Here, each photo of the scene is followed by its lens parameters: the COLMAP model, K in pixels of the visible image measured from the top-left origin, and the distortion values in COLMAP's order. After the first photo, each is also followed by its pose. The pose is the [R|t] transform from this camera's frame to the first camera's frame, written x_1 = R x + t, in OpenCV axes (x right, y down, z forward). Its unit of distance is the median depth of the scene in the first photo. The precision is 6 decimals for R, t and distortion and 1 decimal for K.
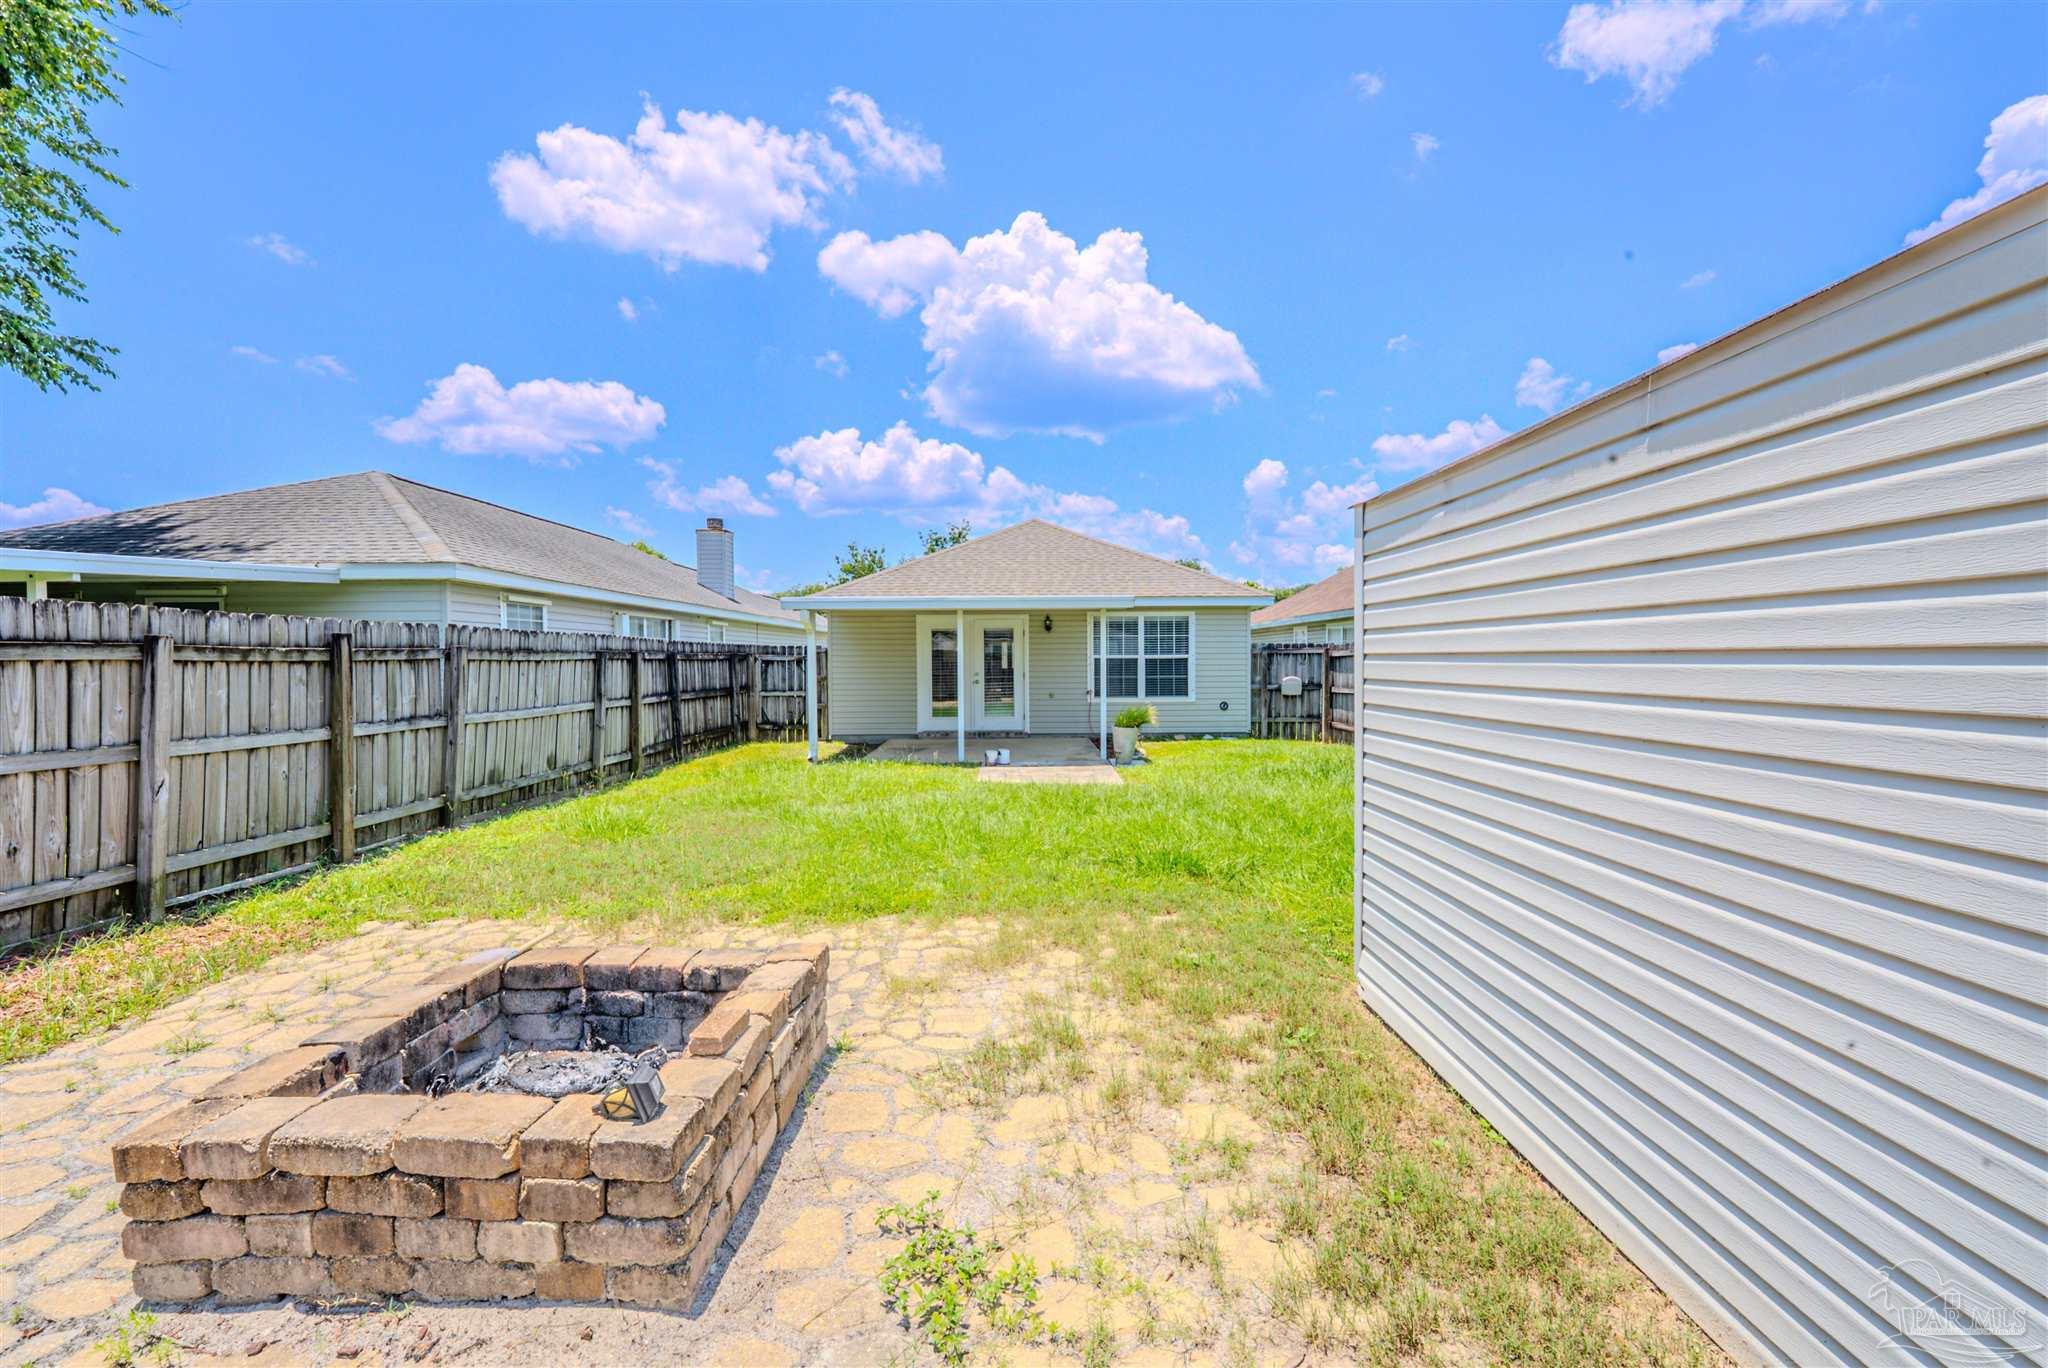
lens RADIAL K [[852.0, 0, 1024.0], [0, 852.0, 684.0], [0, 0, 1]] dist [-0.000342, -0.004480]
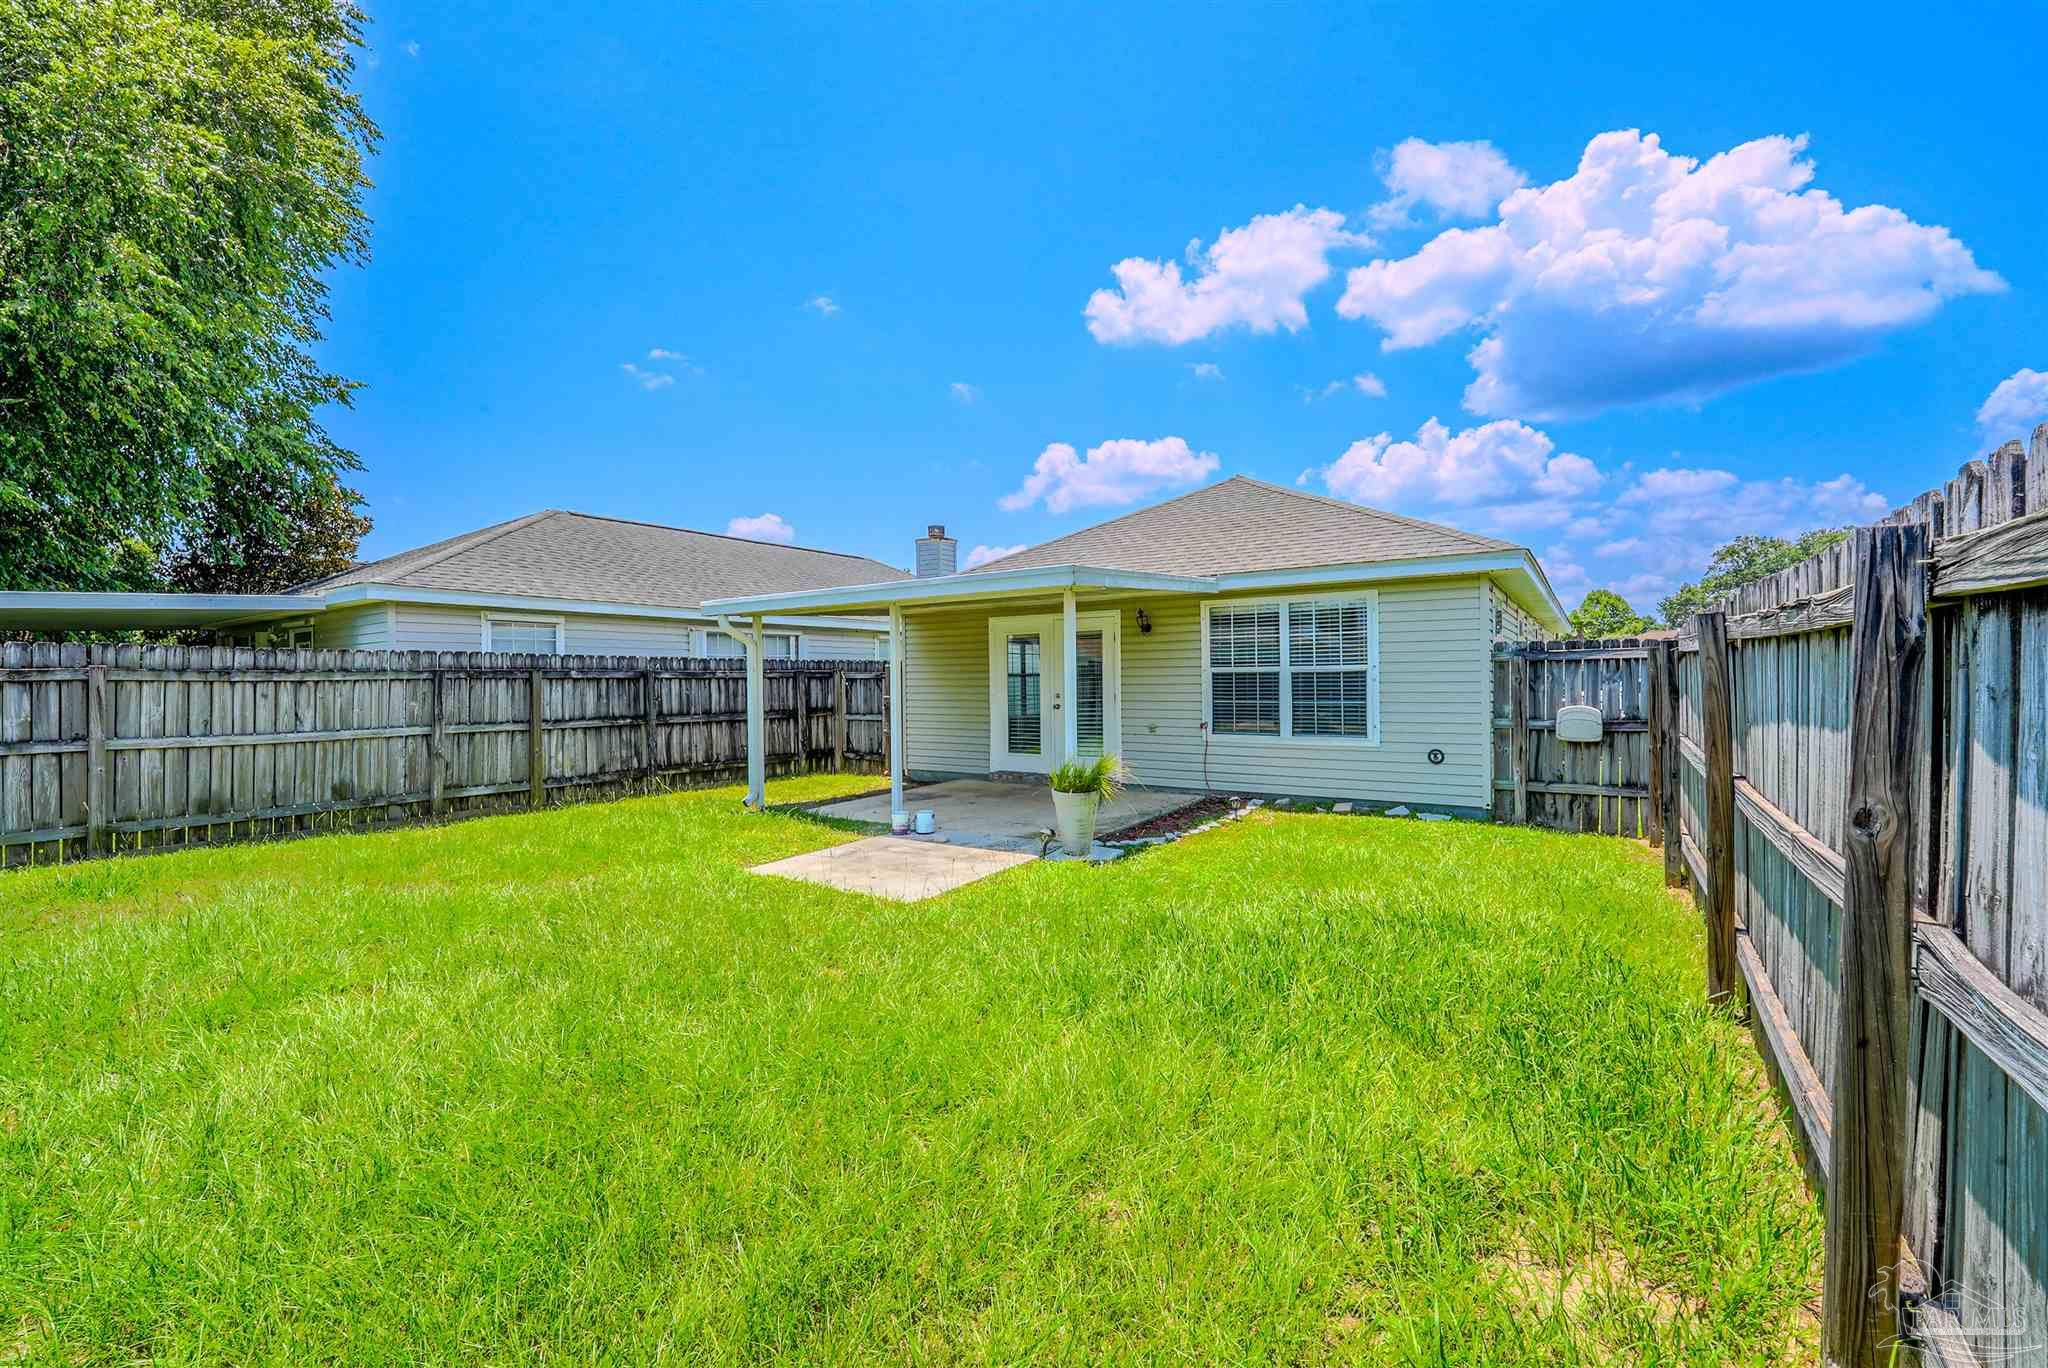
lens RADIAL K [[839.3, 0, 1024.0], [0, 839.3, 684.0], [0, 0, 1]] dist [-0.014303, -0.000195]
pose [[0.822085, -0.001212, -0.569363, 0.325927], [-0.010105, 0.999809, -0.016718, -0.009609], [0.569274, 0.019497, 0.821916, 0.403920]]
